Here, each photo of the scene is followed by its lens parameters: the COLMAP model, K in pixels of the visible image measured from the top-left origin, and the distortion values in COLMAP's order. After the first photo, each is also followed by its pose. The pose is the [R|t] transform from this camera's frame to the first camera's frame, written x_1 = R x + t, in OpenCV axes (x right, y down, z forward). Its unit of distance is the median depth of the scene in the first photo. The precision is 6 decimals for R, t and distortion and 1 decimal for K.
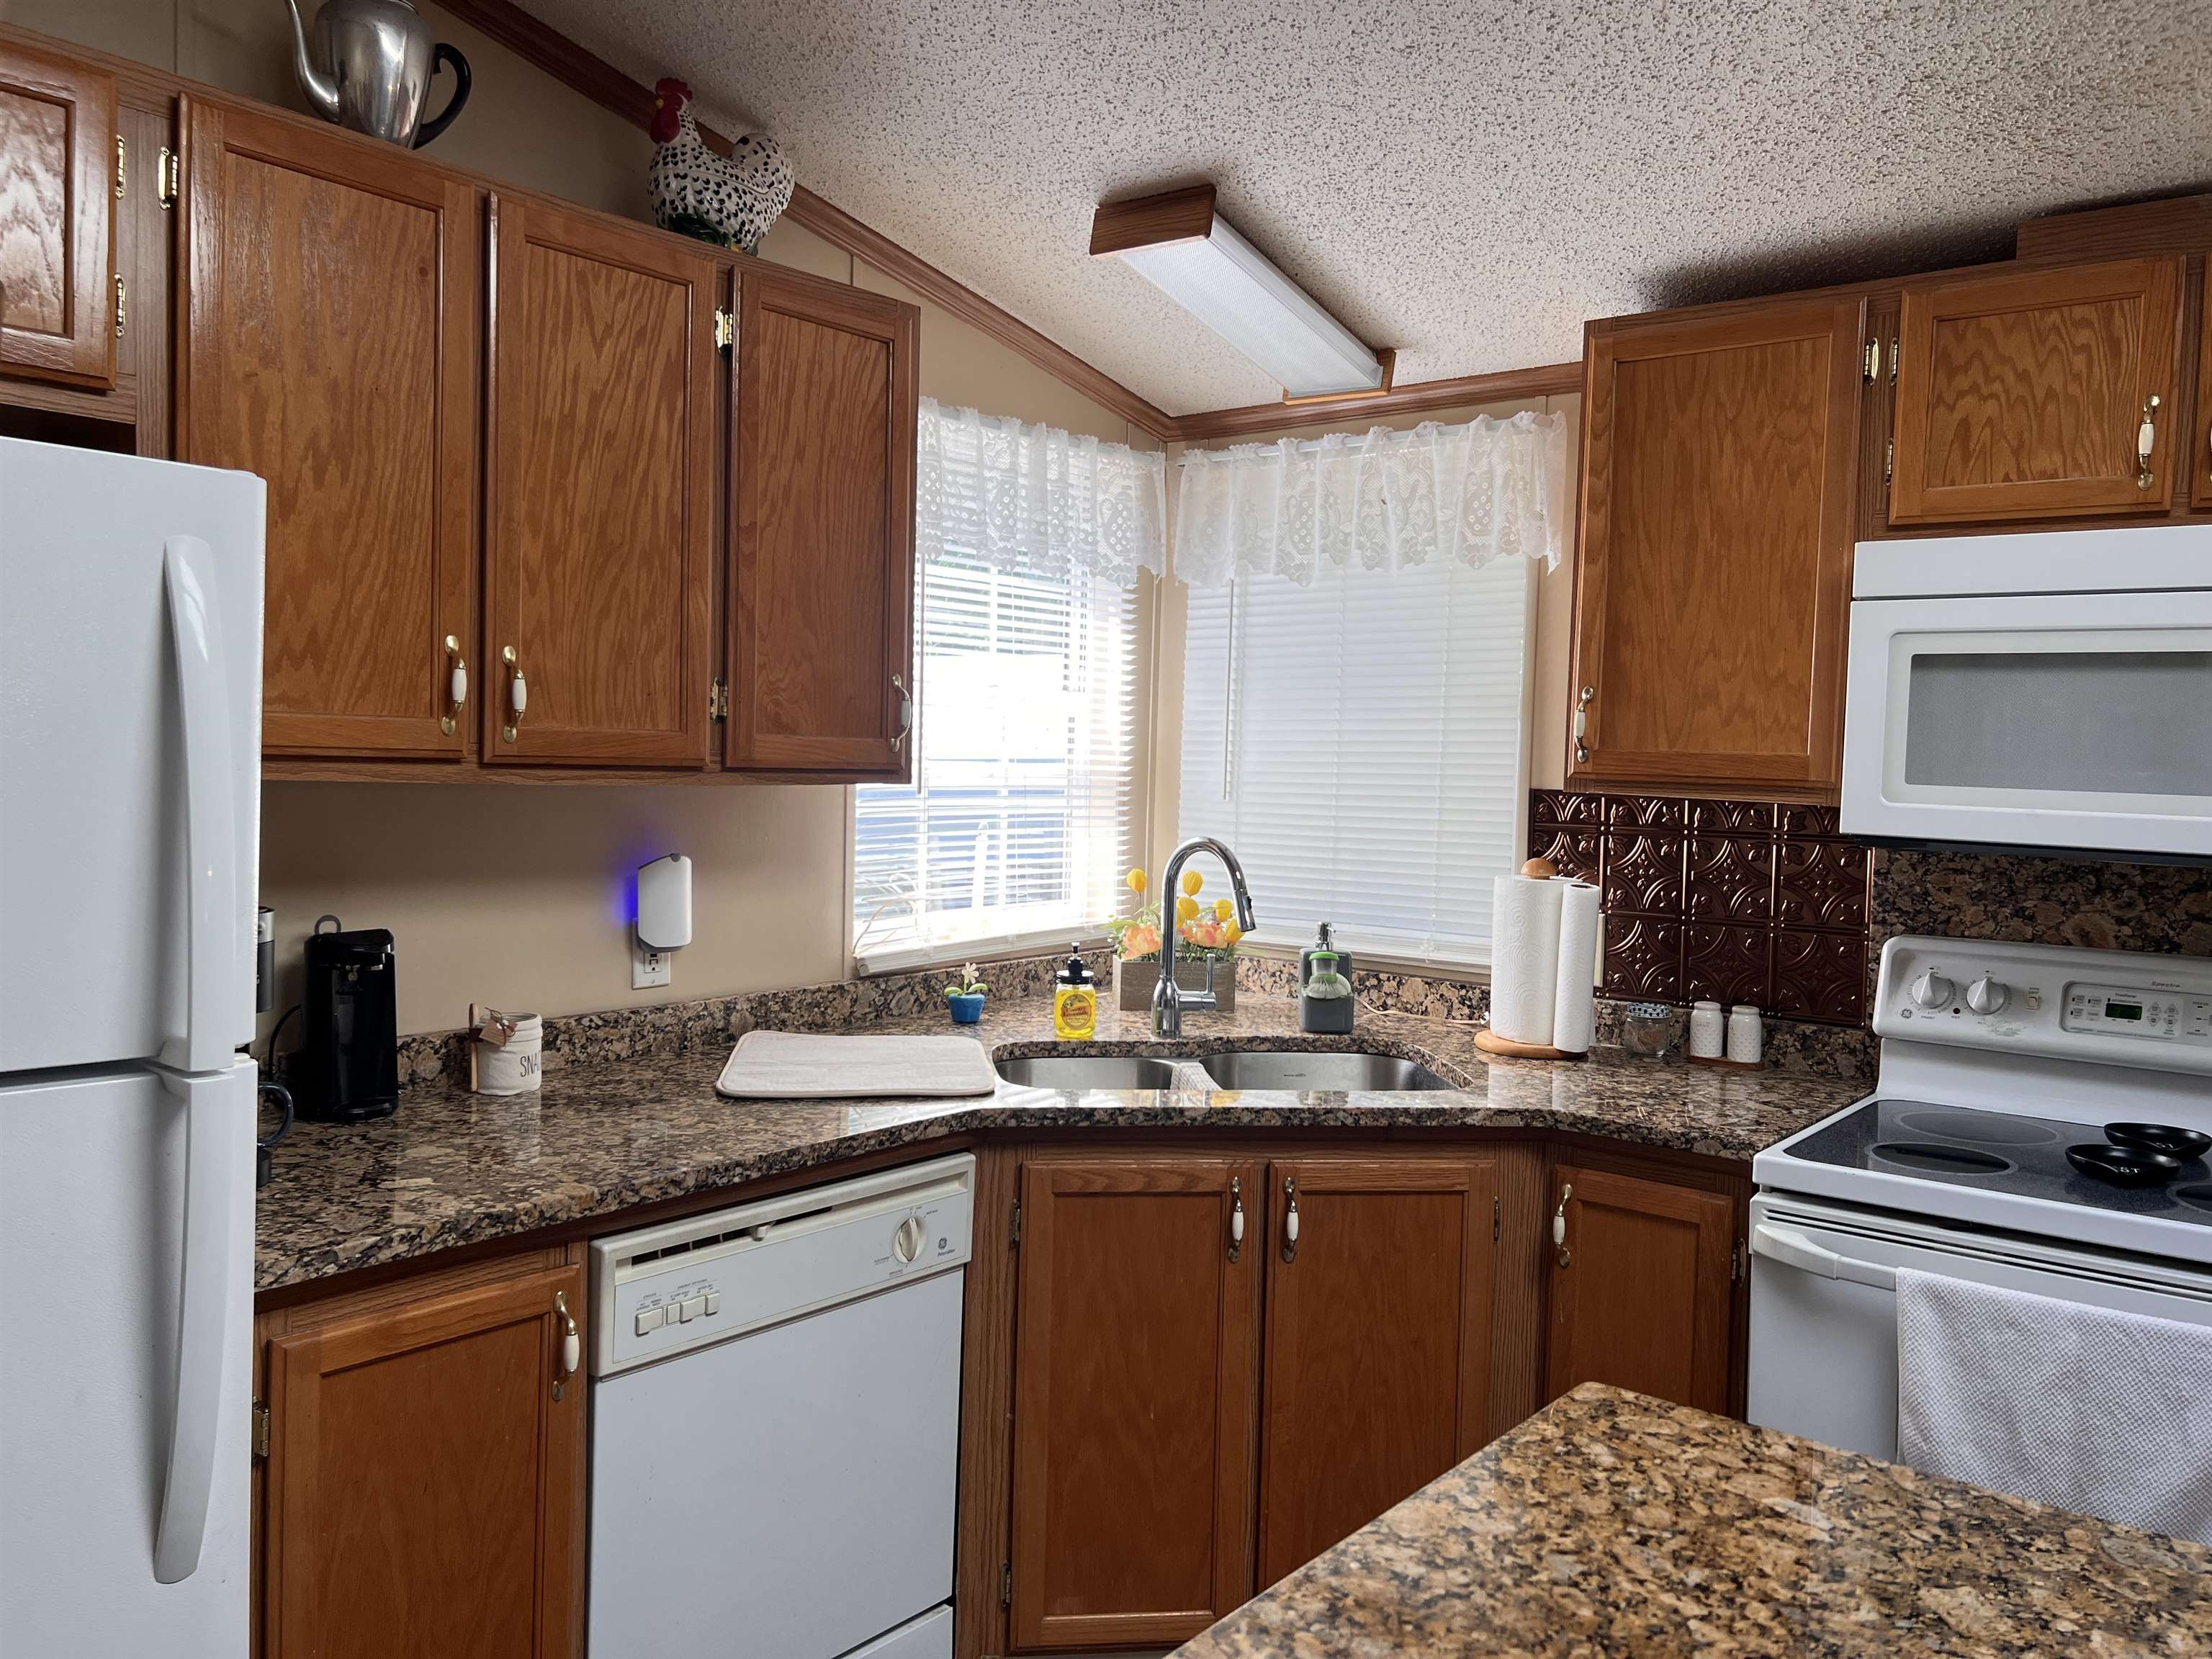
lens RADIAL K [[1673.0, 0, 1112.6], [0, 1673.0, 823.9], [0, 0, 1]] dist [0.060206, -0.067352]
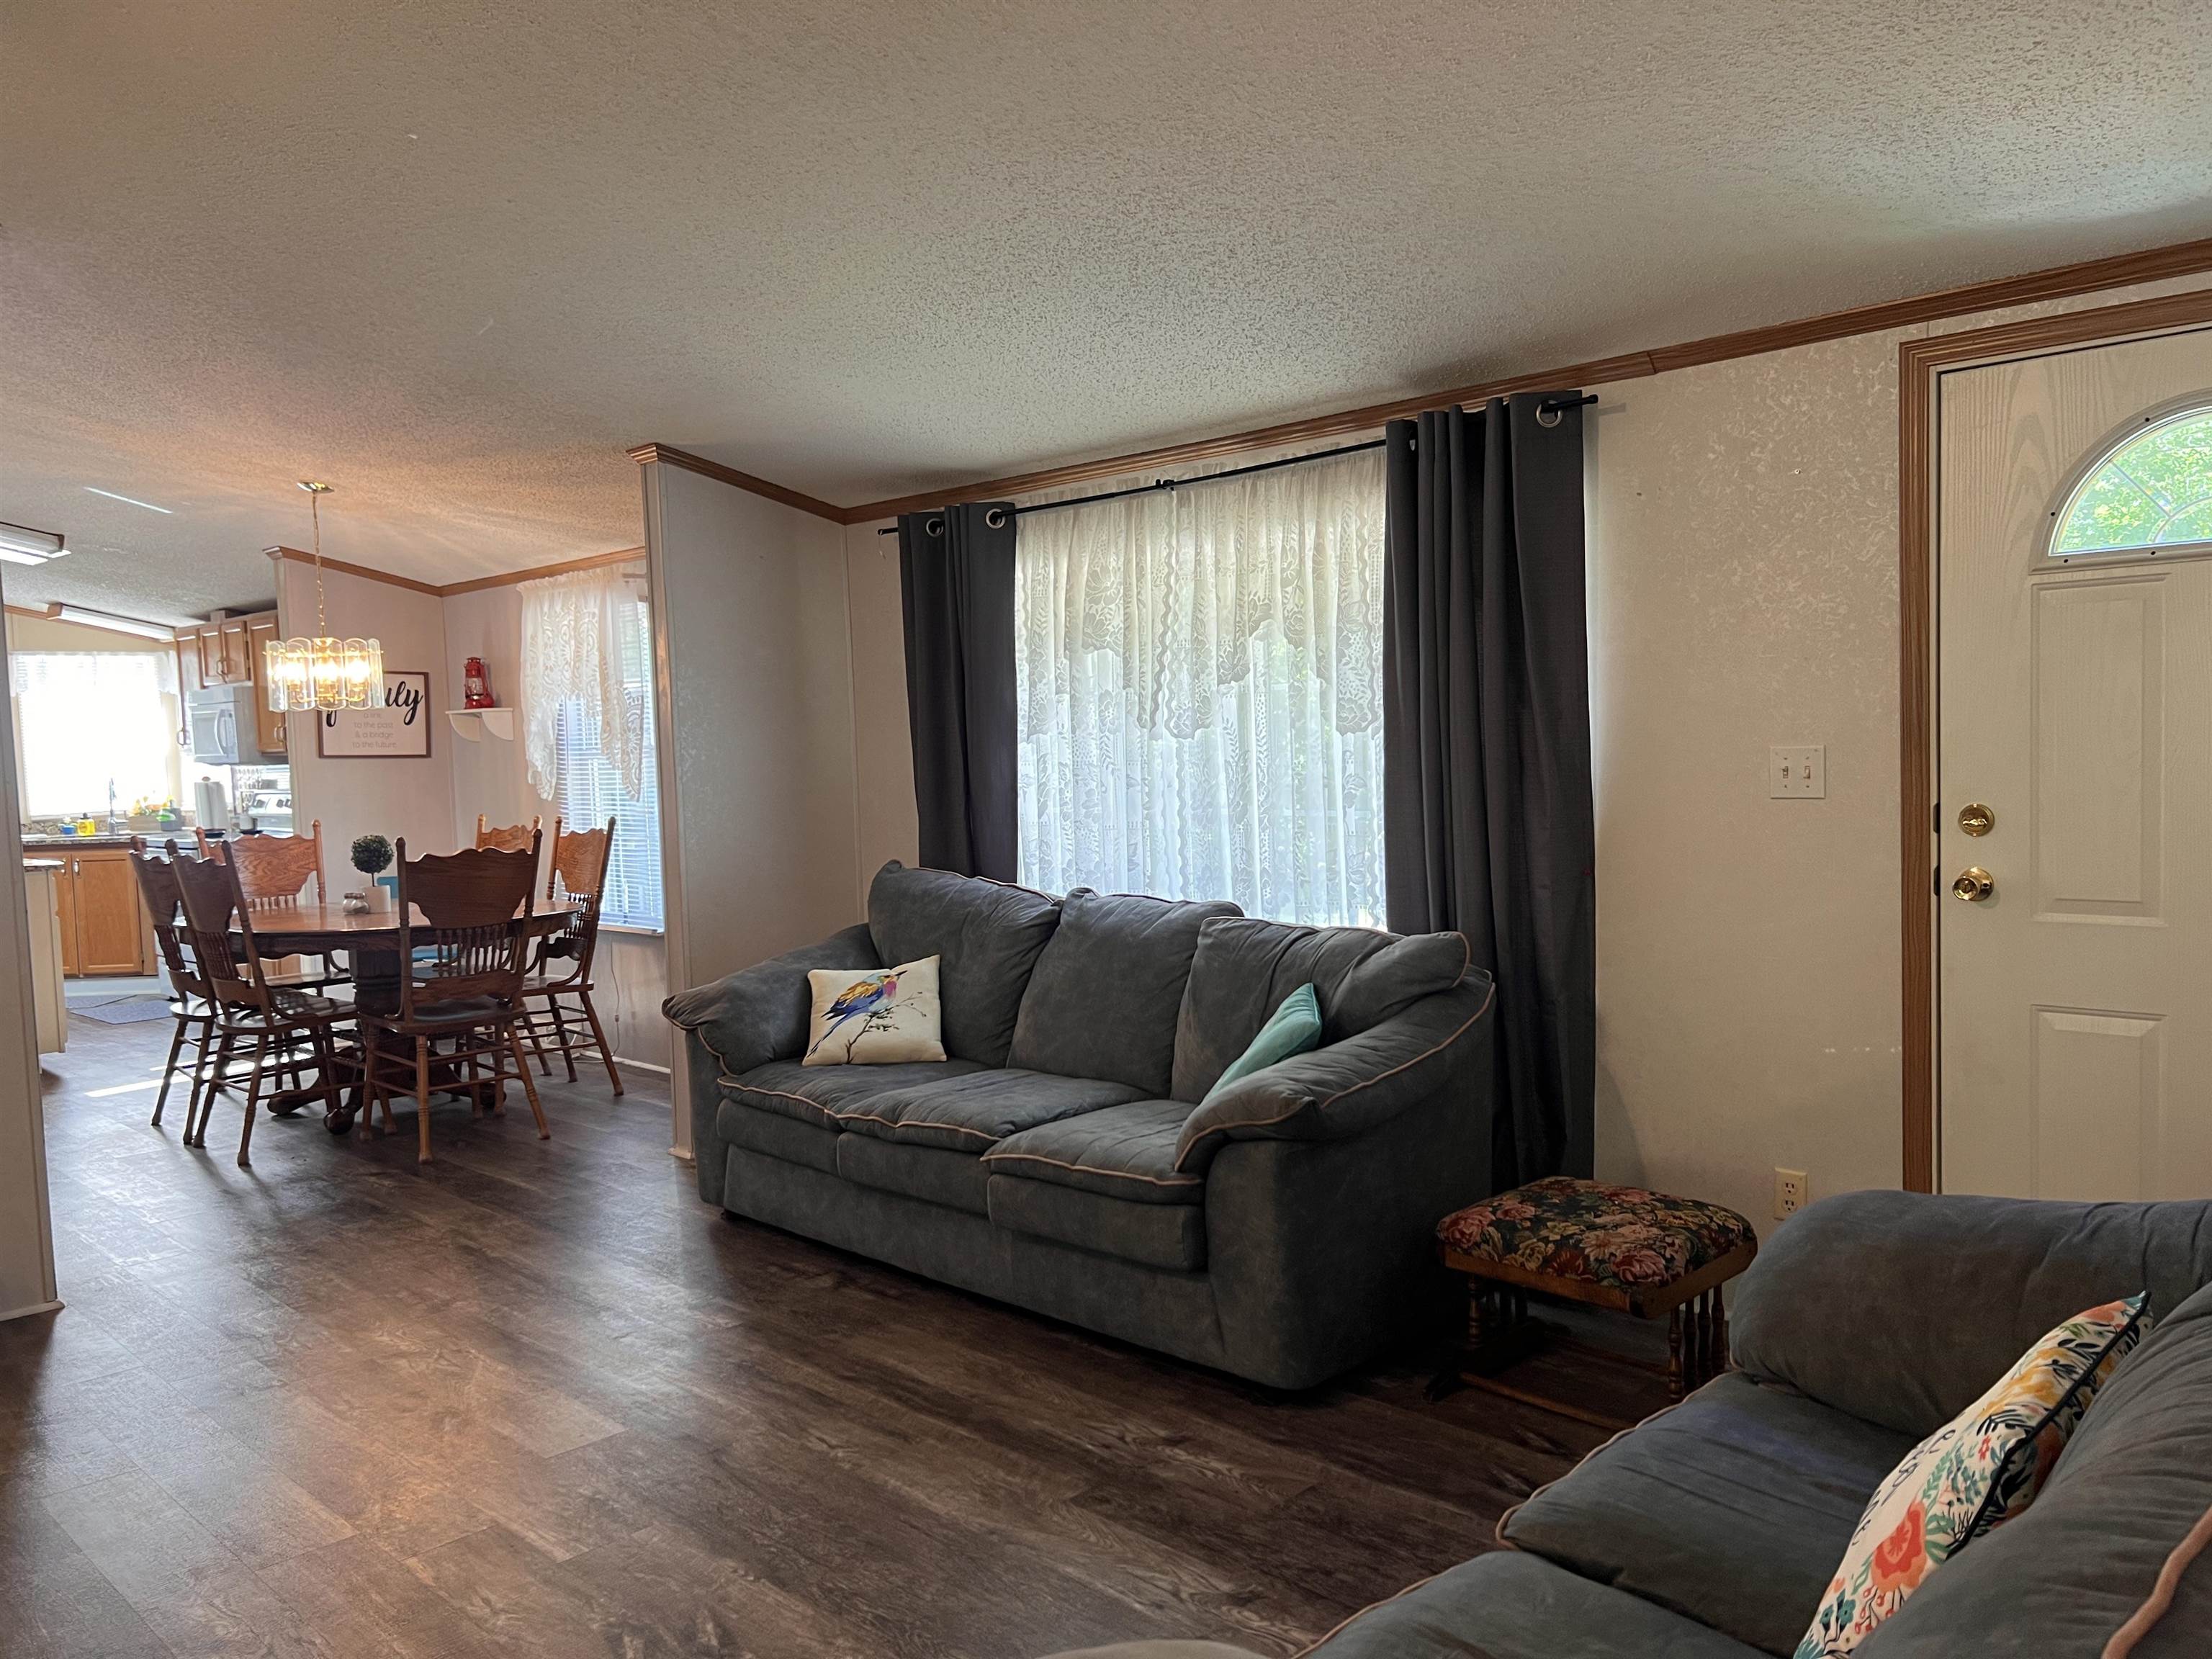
lens RADIAL K [[1673.0, 0, 1077.3], [0, 1673.0, 849.9], [0, 0, 1]] dist [0.060206, -0.067352]
pose [[0.992131, -0.056079, -0.111941, 2.919374], [0.059046, 0.997982, 0.023366, 0.238432], [0.110405, -0.029792, 0.993440, -2.744658]]
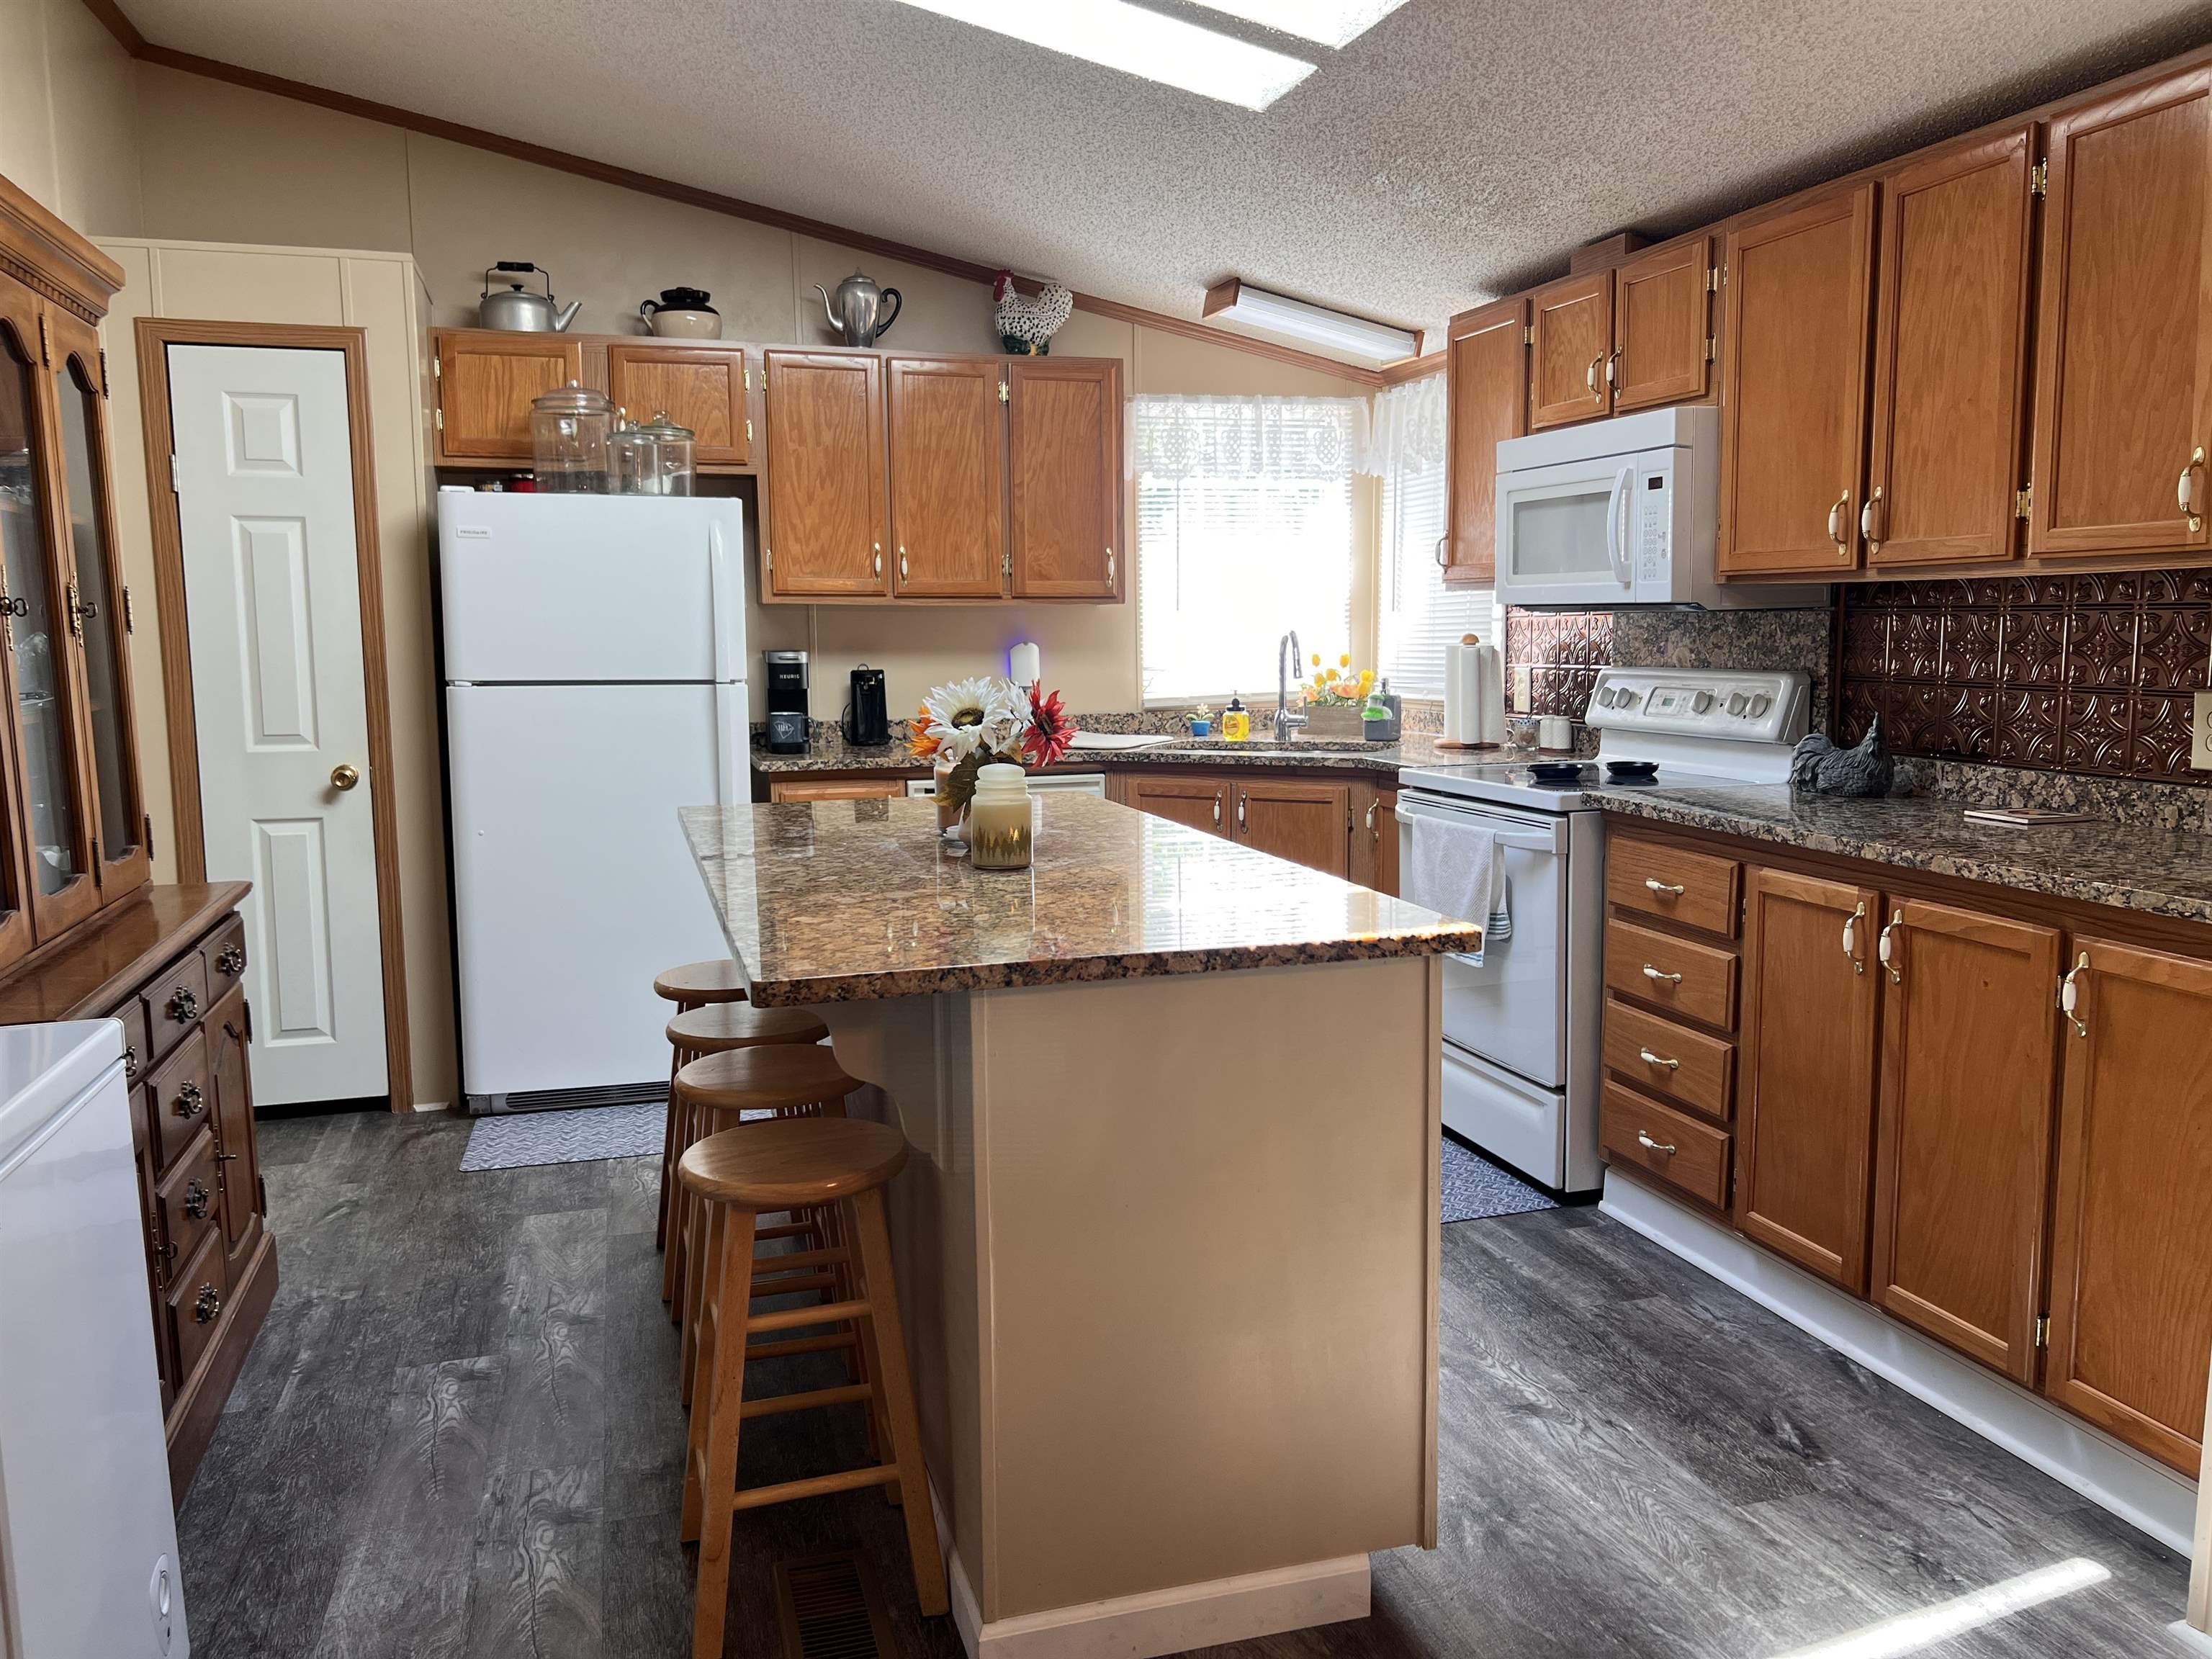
lens RADIAL K [[1673.0, 0, 1104.9], [0, 1673.0, 832.4], [0, 0, 1]] dist [0.060206, -0.067352]
pose [[0.828258, 0.033694, -0.559332, 1.084784], [0.008094, 0.997367, 0.072066, 0.115117], [0.560288, -0.064216, 0.825805, -0.740128]]
